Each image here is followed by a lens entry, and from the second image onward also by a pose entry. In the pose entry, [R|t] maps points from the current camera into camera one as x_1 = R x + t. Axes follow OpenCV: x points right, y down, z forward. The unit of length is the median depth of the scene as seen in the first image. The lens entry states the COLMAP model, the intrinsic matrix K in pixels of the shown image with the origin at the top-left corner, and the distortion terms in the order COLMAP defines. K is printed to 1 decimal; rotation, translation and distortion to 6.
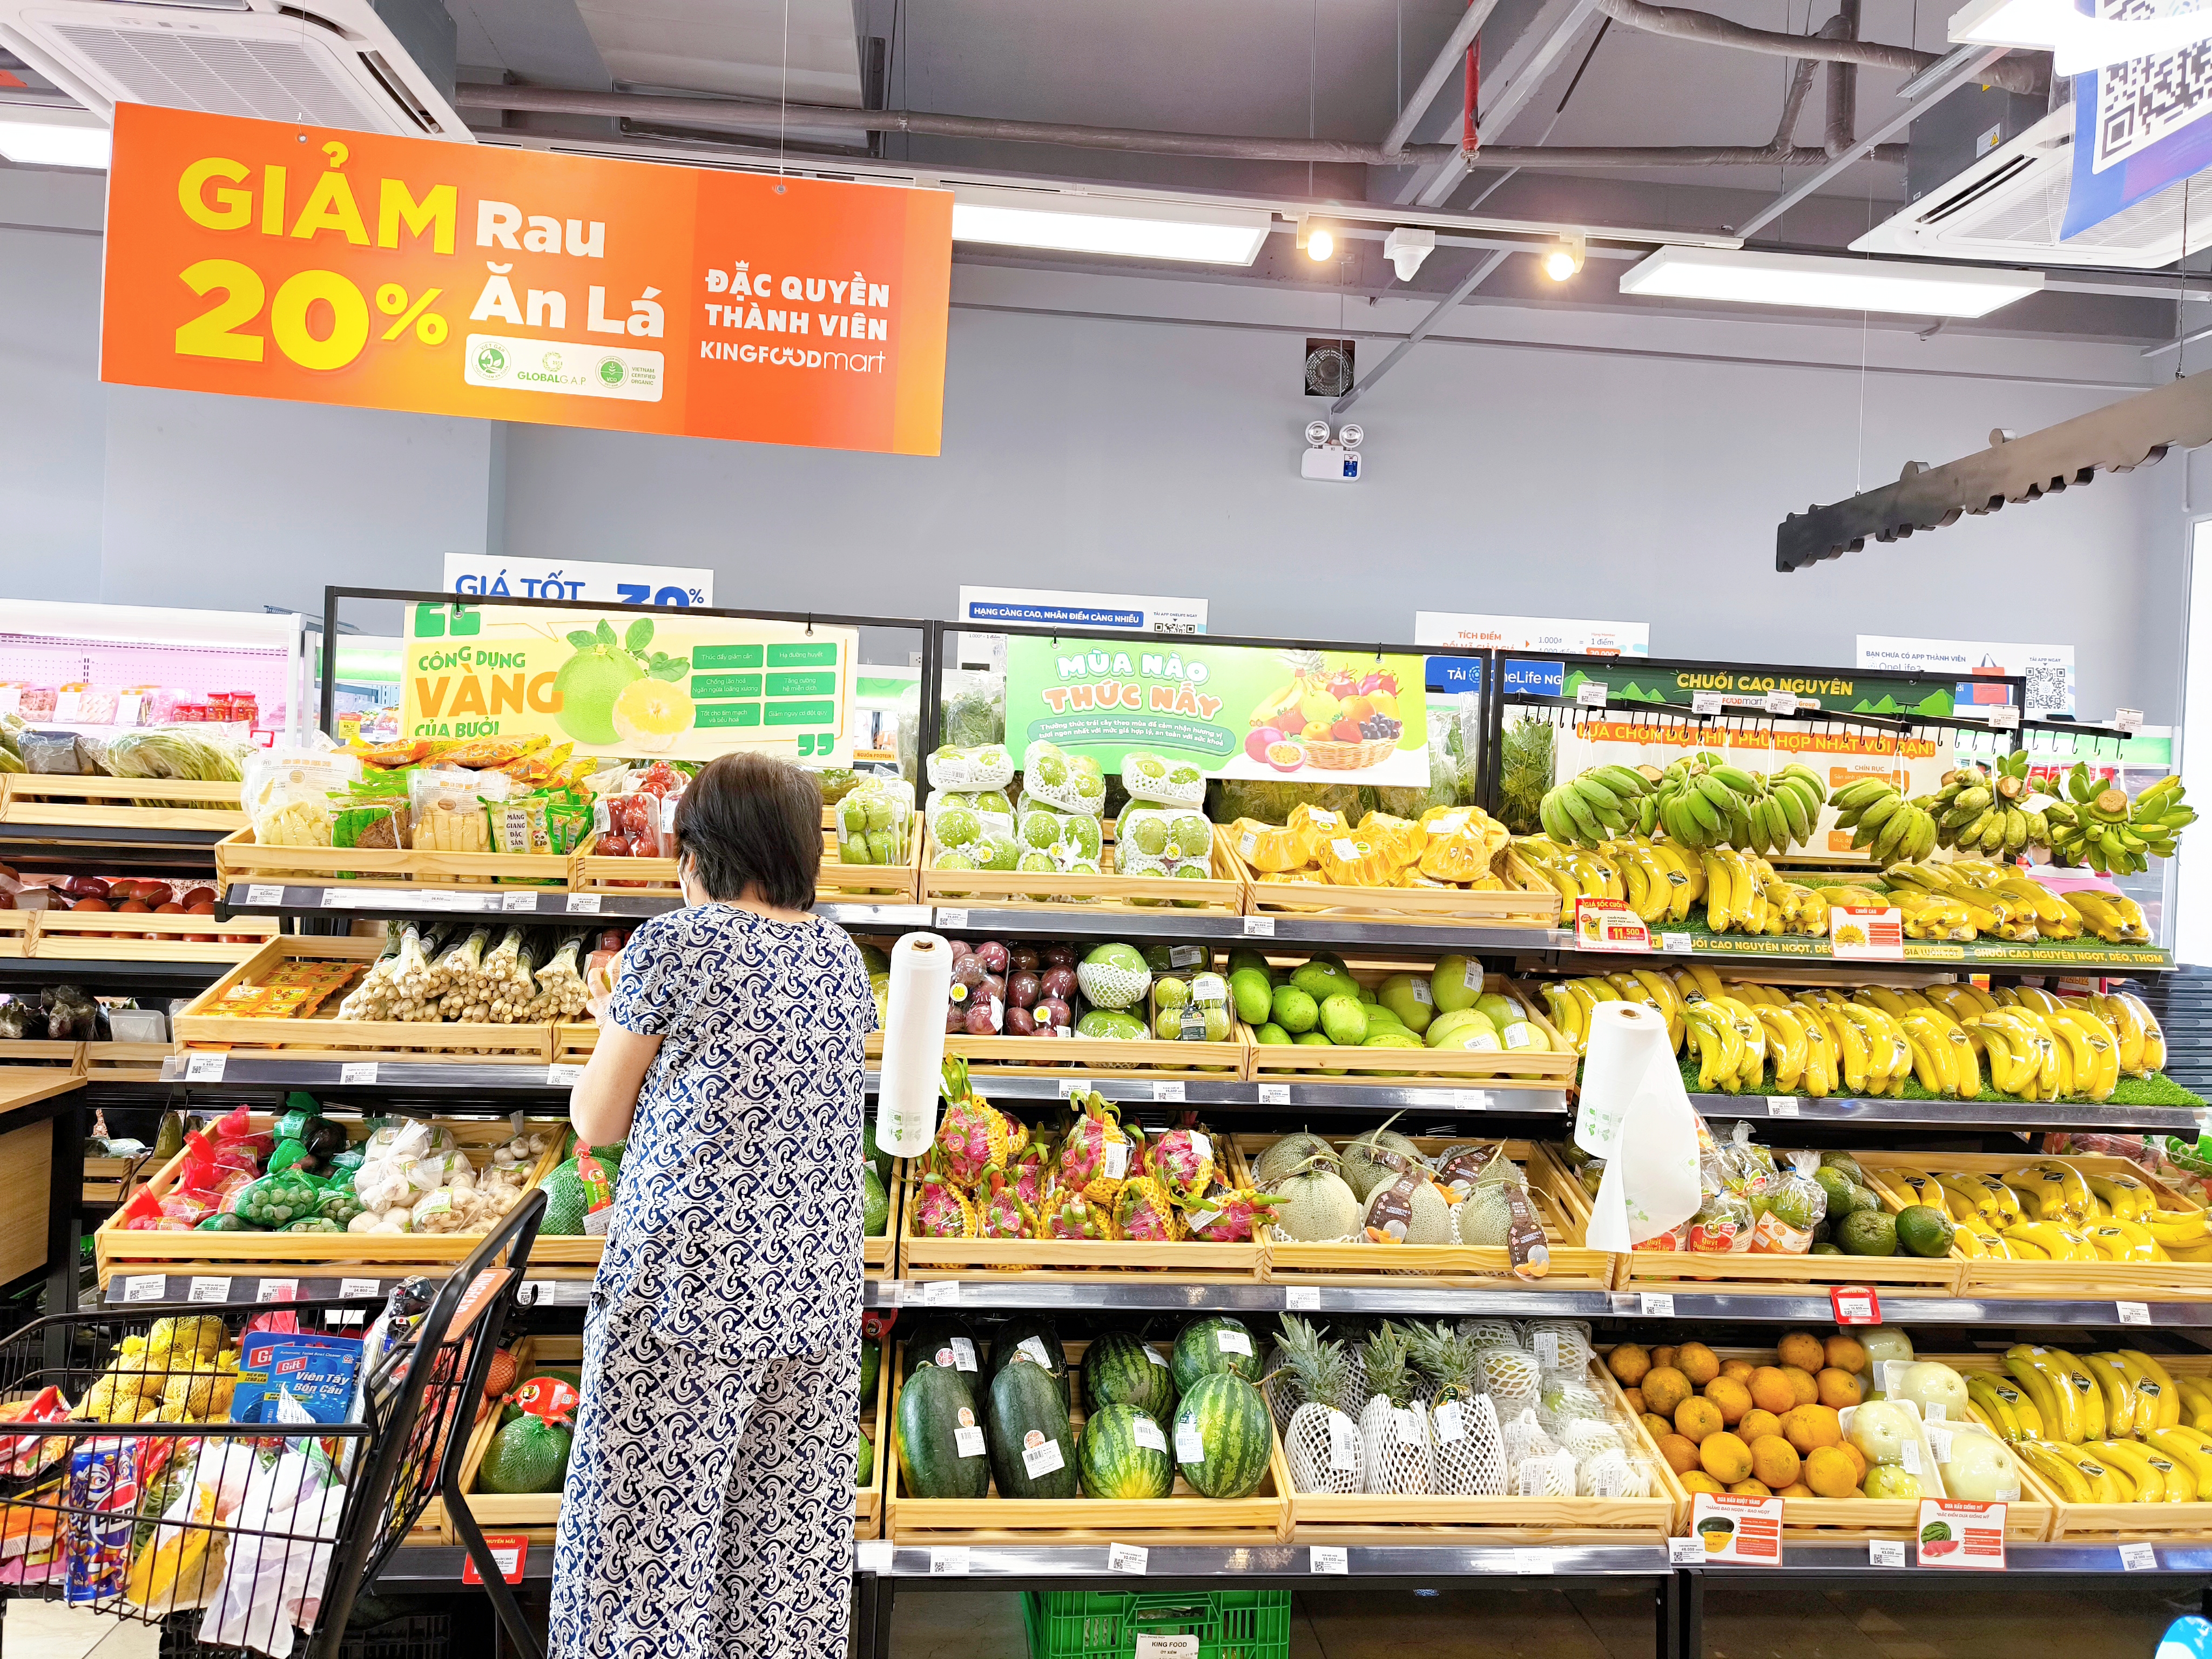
lens RADIAL K [[1542.0, 0, 1106.0], [0, 1542.0, 829.5], [0, 0, 1]] dist [0.062849, -0.058653]
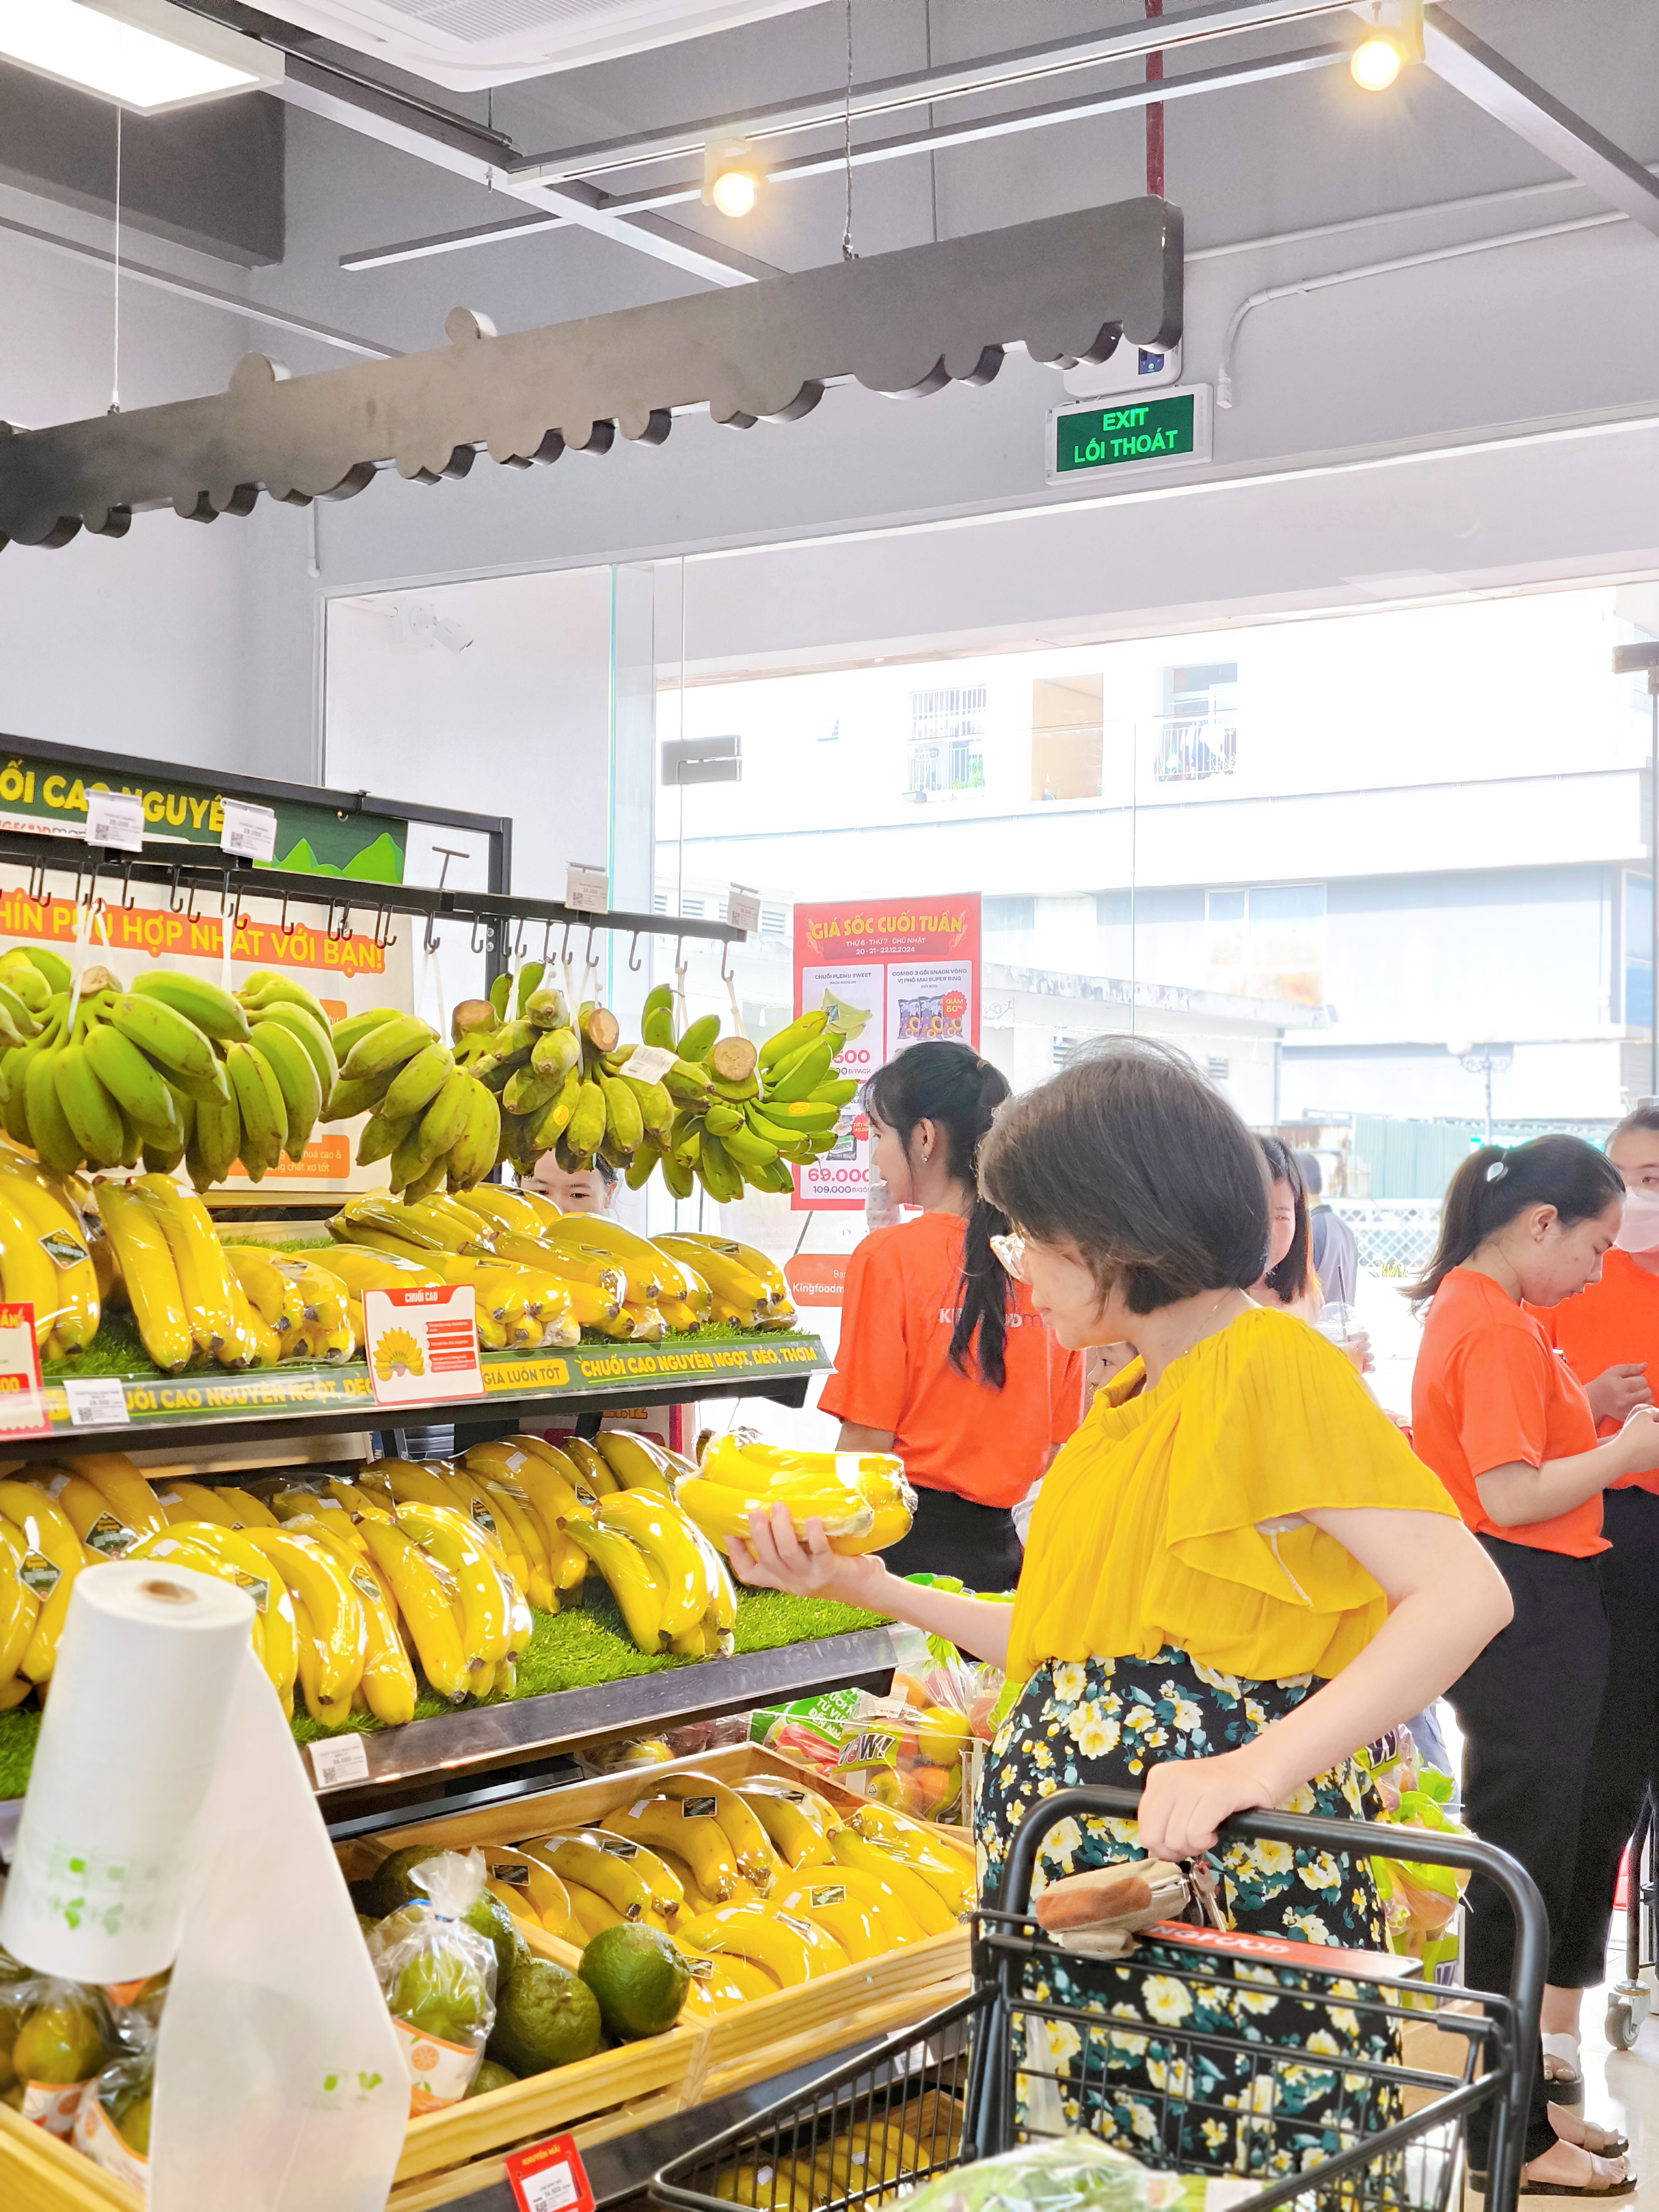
lens RADIAL K [[3135.7, 0, 829.5], [0, 3135.7, 1106.0], [0, 0, 1]] dist [0.139743, -0.067684]
pose [[0.639921, -0.011599, 0.768353, -0.140275], [0.031164, 0.999455, -0.010867, 0.009942], [-0.767809, 0.030899, 0.639934, 0.312903]]
